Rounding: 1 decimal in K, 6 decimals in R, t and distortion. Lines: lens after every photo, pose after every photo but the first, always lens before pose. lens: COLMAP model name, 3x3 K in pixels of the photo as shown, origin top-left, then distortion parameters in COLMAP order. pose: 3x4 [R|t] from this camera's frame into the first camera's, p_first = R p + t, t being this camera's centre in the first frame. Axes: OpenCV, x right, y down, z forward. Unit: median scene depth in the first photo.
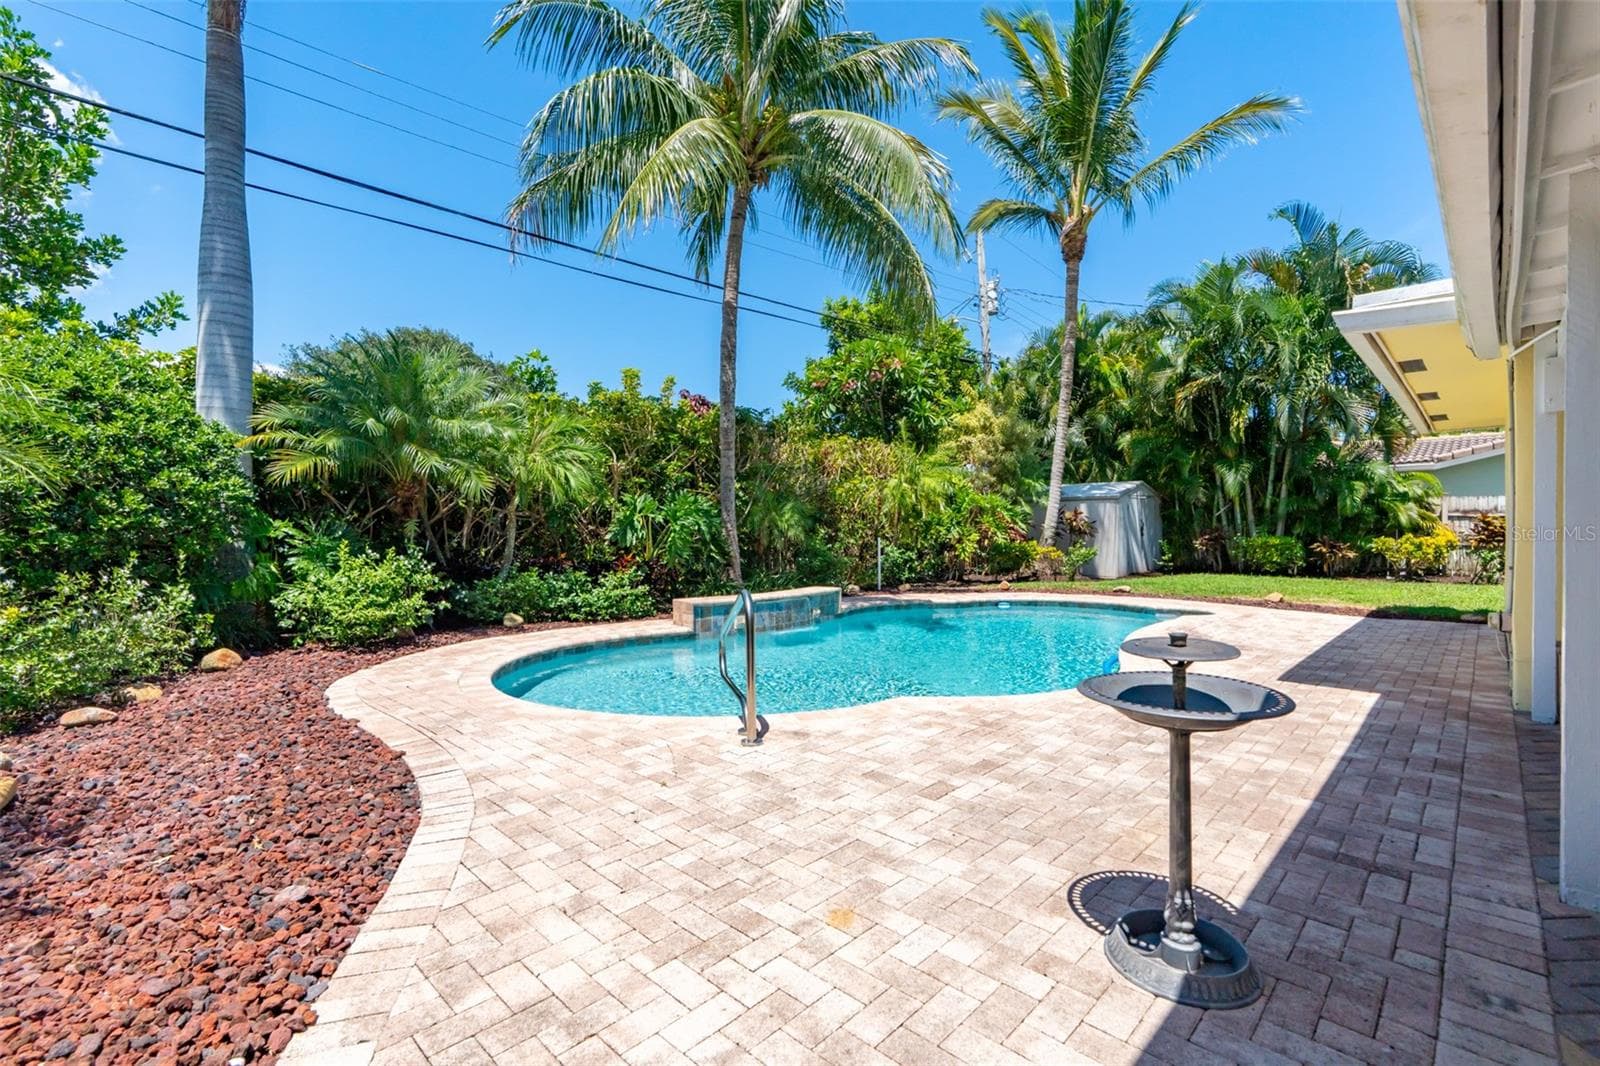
lens RADIAL K [[721.7, 0, 795.9], [0, 721.7, 533.8], [0, 0, 1]] dist [-0.003153, -0.000584]
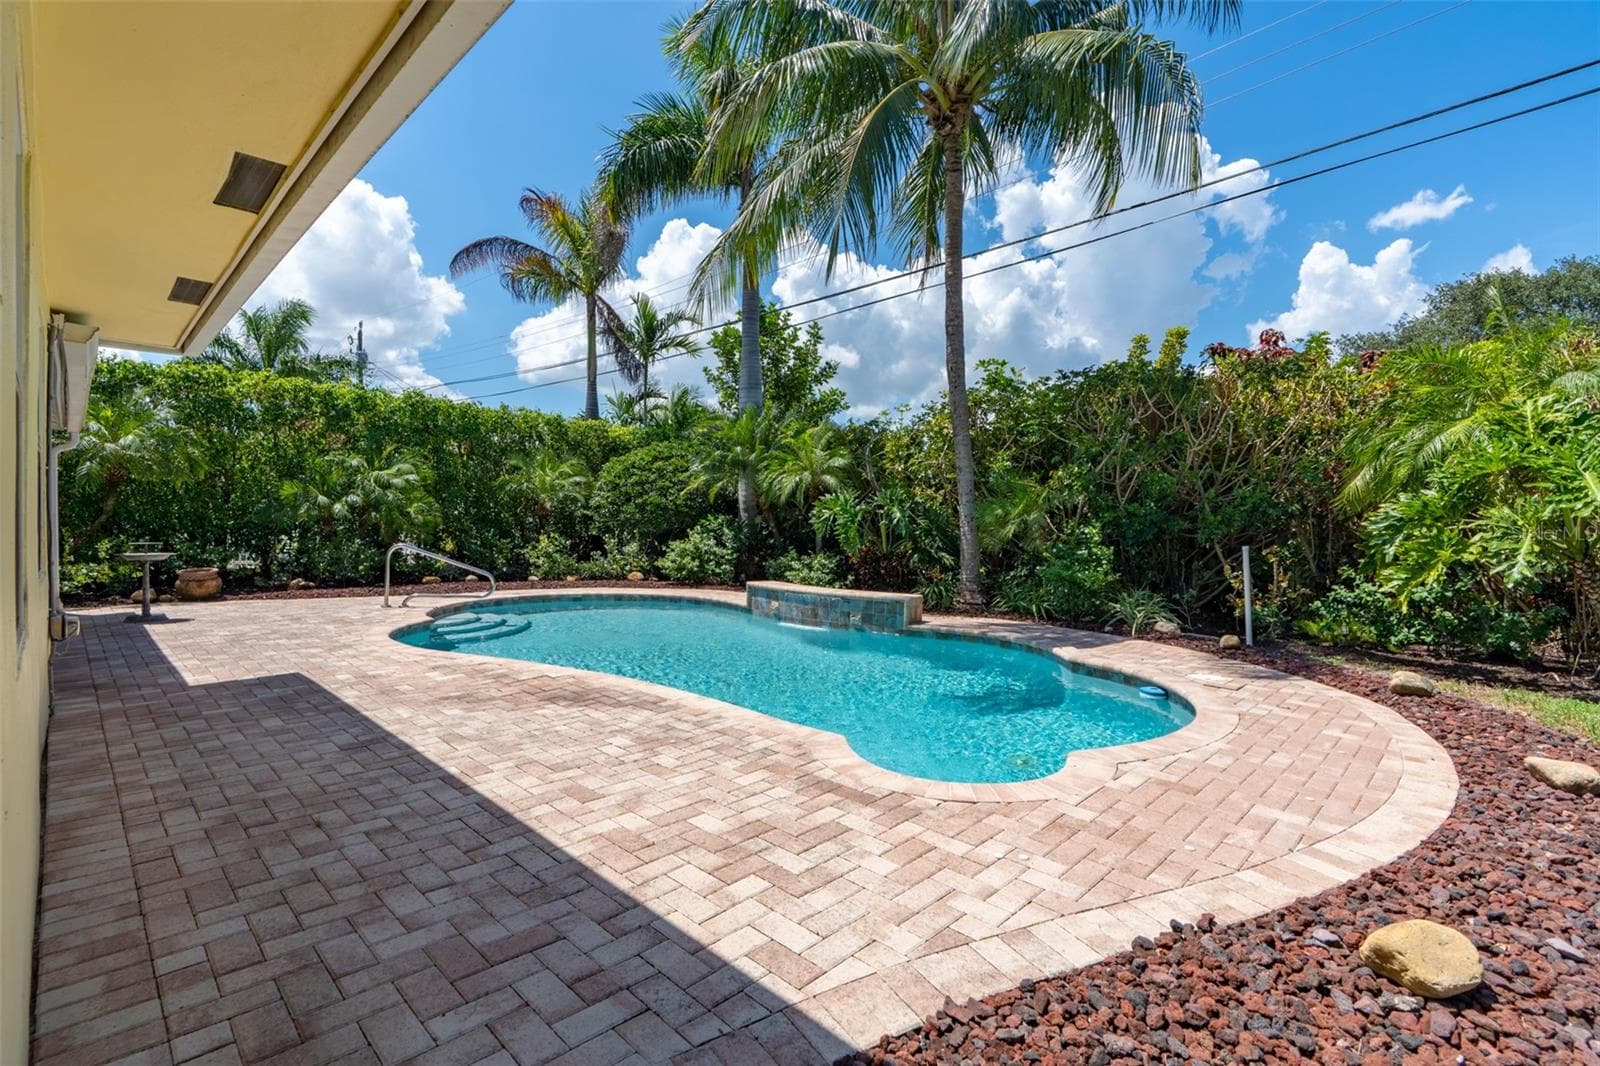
lens RADIAL K [[721.7, 0, 795.9], [0, 721.7, 533.8], [0, 0, 1]] dist [-0.003153, -0.000584]
pose [[-0.006125, 0.021437, -0.999751, 0.633327], [-0.022097, 0.999523, 0.021567, -0.007567], [0.999737, 0.022224, -0.005648, 0.646241]]
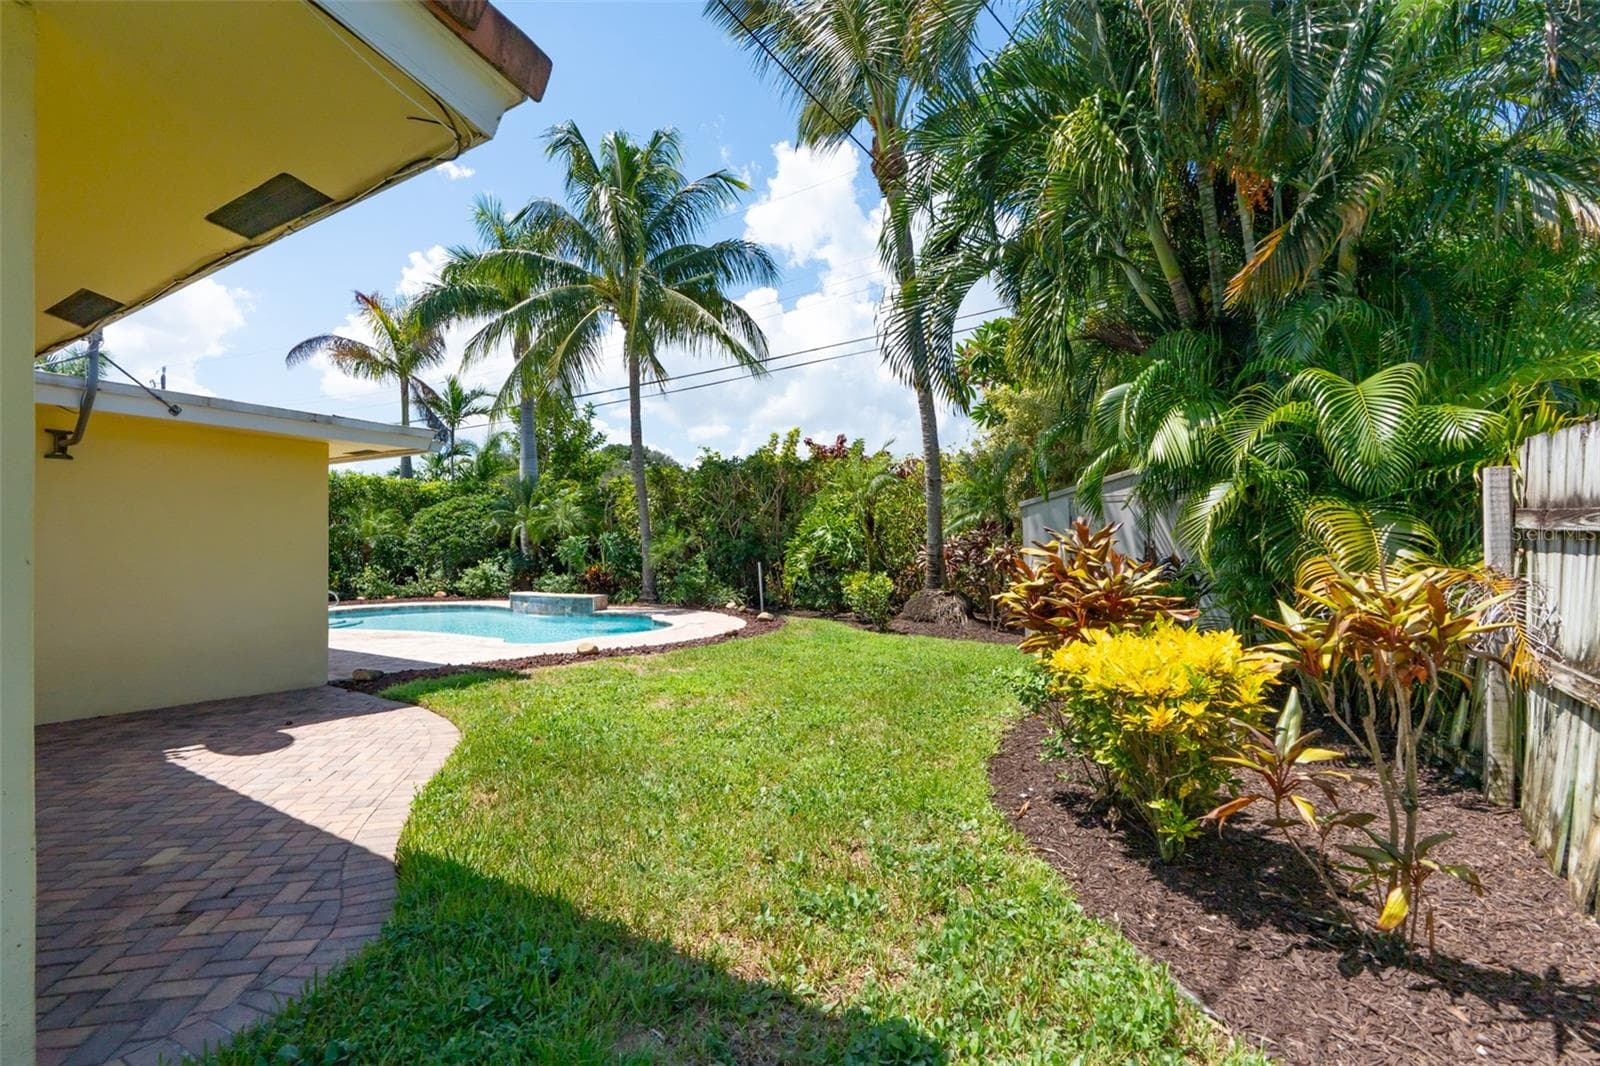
lens RADIAL K [[736.2, 0, 800.0], [0, 736.2, 533.0], [0, 0, 1]] dist [0.004058, 0.000098]
pose [[0.201117, -0.010578, -0.979510, 1.166625], [-0.000020, 0.999942, -0.010802, -0.025557], [0.979567, 0.002192, 0.201105, 0.811793]]
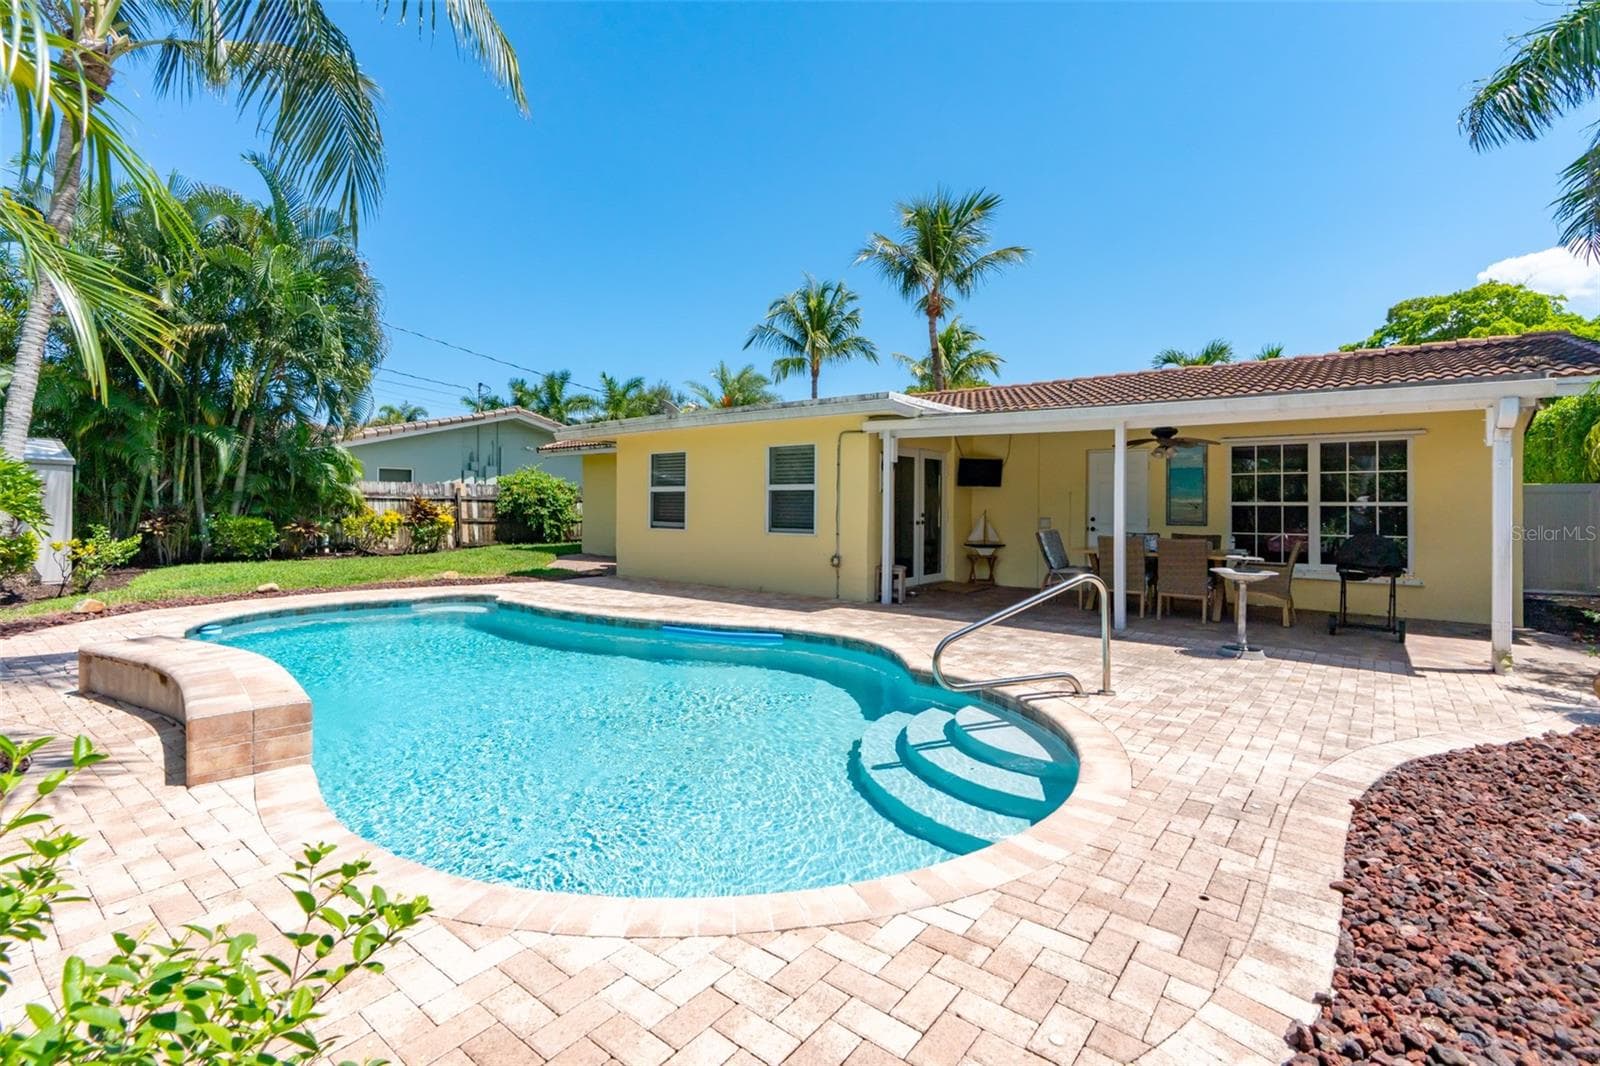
lens RADIAL K [[735.5, 0, 793.2], [0, 735.5, 512.4], [0, 0, 1]] dist [-0.002152, 0.000114]
pose [[-0.091028, -0.007470, 0.995820, -0.348274], [0.001168, 0.999970, 0.007608, -0.009464], [-0.995848, 0.001856, -0.091016, 0.451225]]
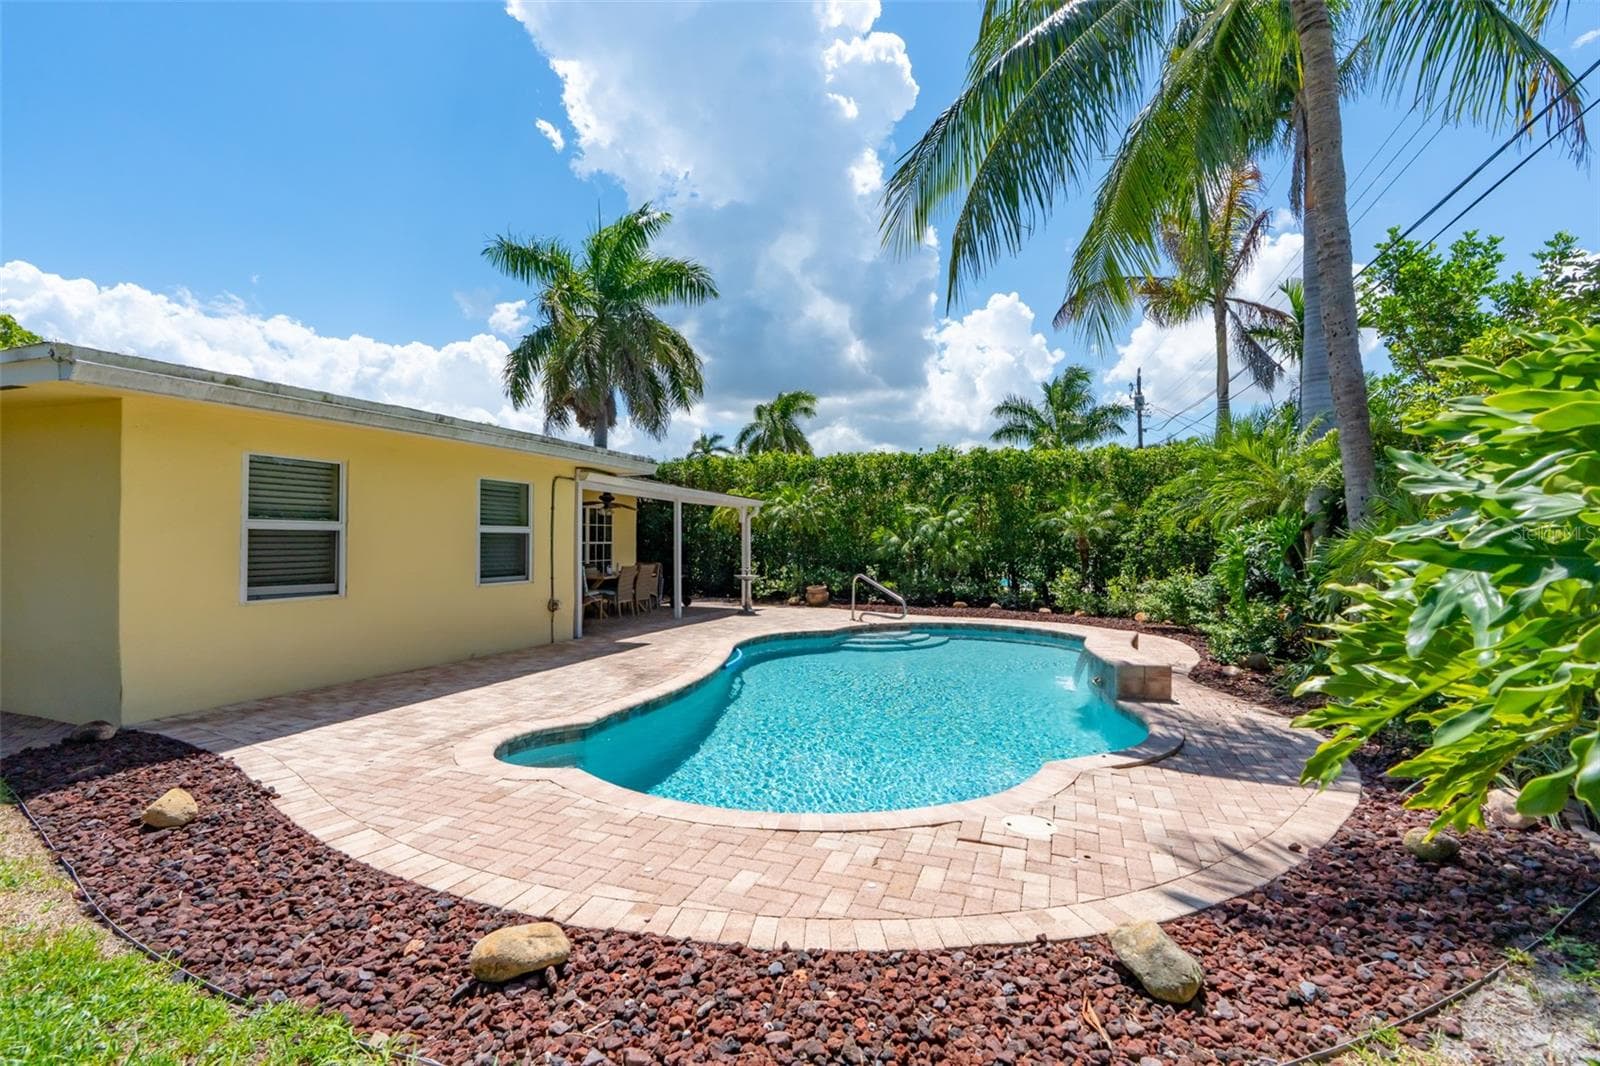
lens RADIAL K [[721.7, 0, 795.9], [0, 721.7, 533.8], [0, 0, 1]] dist [-0.003153, -0.000584]
pose [[-0.913536, -0.002387, -0.406751, 0.415046], [-0.002074, 0.999997, -0.001211, -0.024941], [0.406753, -0.000263, -0.913538, 1.062172]]
